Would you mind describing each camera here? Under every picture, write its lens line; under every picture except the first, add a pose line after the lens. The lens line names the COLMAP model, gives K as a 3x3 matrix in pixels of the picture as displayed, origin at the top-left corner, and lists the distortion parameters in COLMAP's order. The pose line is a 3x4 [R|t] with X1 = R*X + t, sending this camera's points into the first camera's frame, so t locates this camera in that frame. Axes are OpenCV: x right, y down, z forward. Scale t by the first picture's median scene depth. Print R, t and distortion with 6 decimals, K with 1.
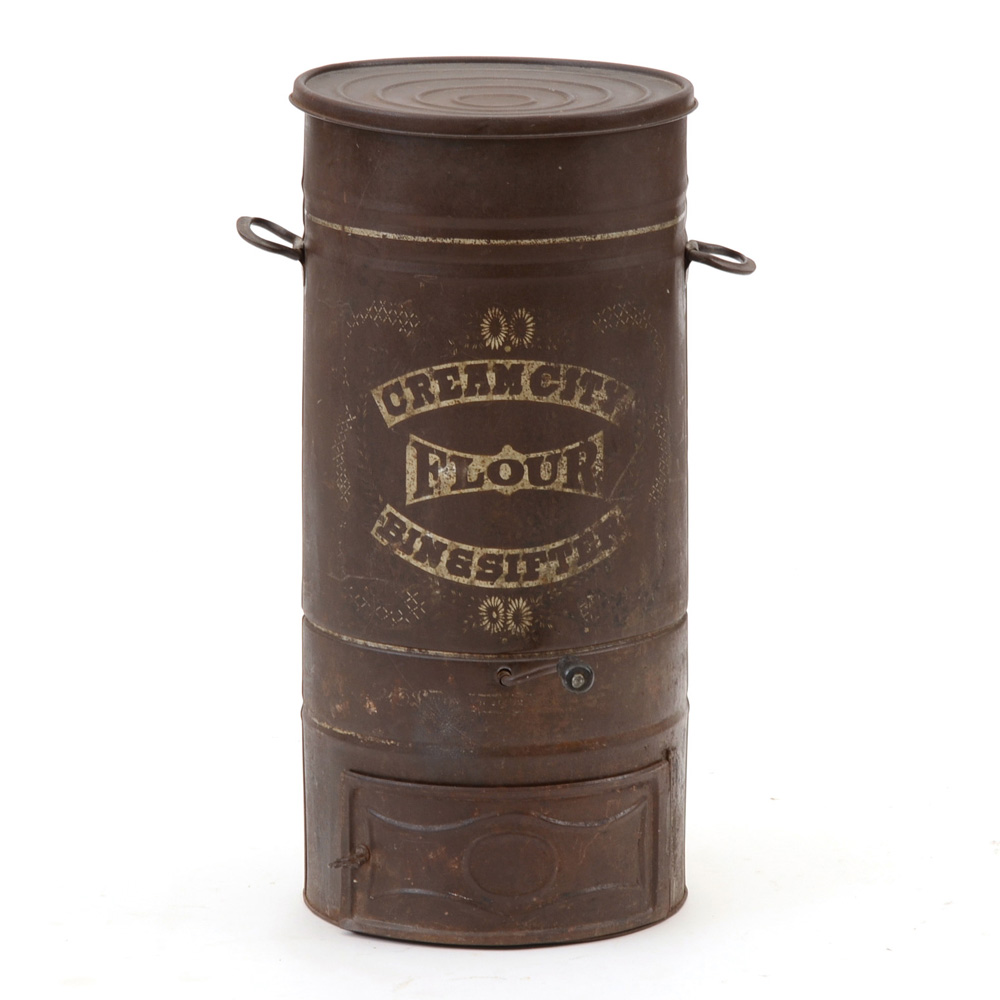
lens RADIAL K [[5796.6, 0, 519.5], [0, 5796.6, 468.5], [0, 0, 1]] dist [1.674396, 0.000000]
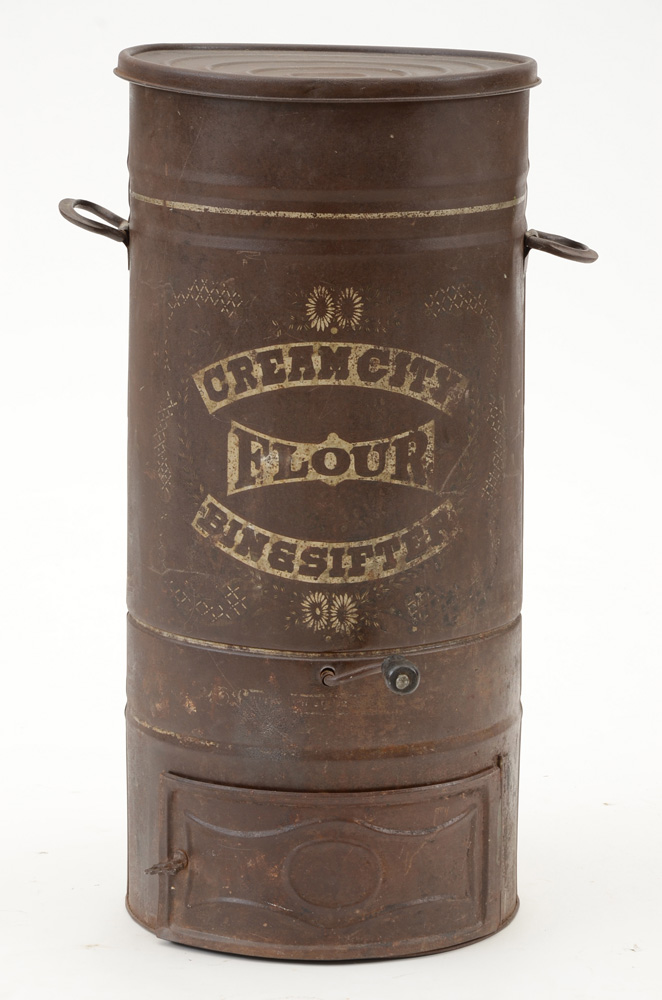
lens RADIAL K [[3479.9, 0, 332.8], [0, 3479.9, 491.5], [0, 0, 1]] dist [1.206036, 0.000000]
pose [[0.999479, 0.013930, -0.029130, 0.014511], [-0.014518, 0.999693, -0.020066, 0.016877], [0.028842, 0.020478, 0.999374, 0.424020]]
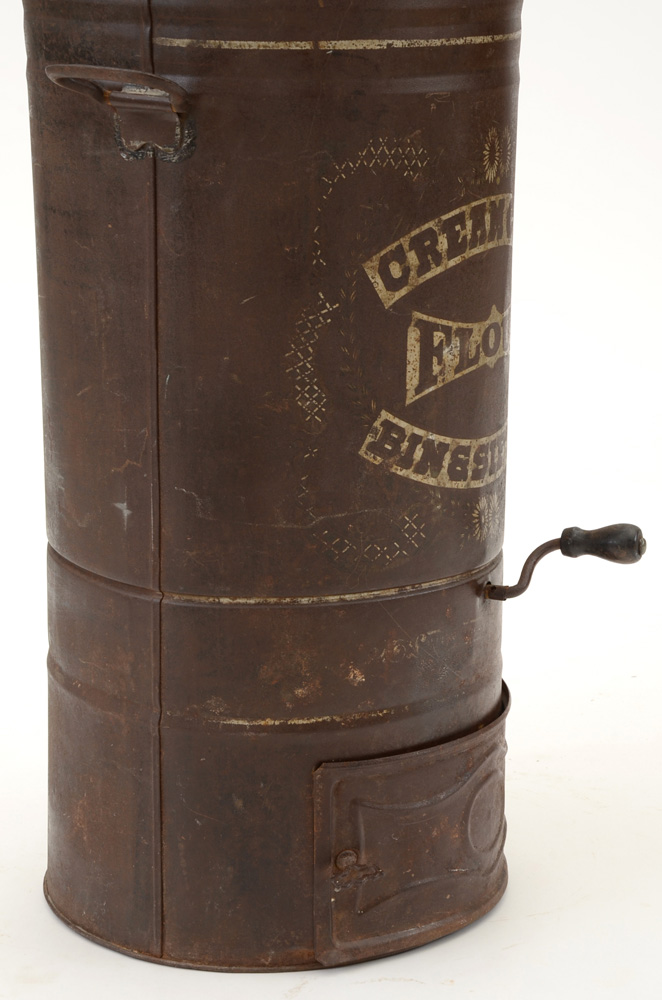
lens RADIAL K [[2503.5, 0, 334.4], [0, 2503.5, 508.0], [0, 0, 1]] dist [0.560798, 0.000000]
pose [[0.493483, -0.202501, 0.845854, -0.310277], [0.183980, 0.974816, 0.126038, -0.024356], [-0.850074, 0.093423, 0.518311, 0.831464]]
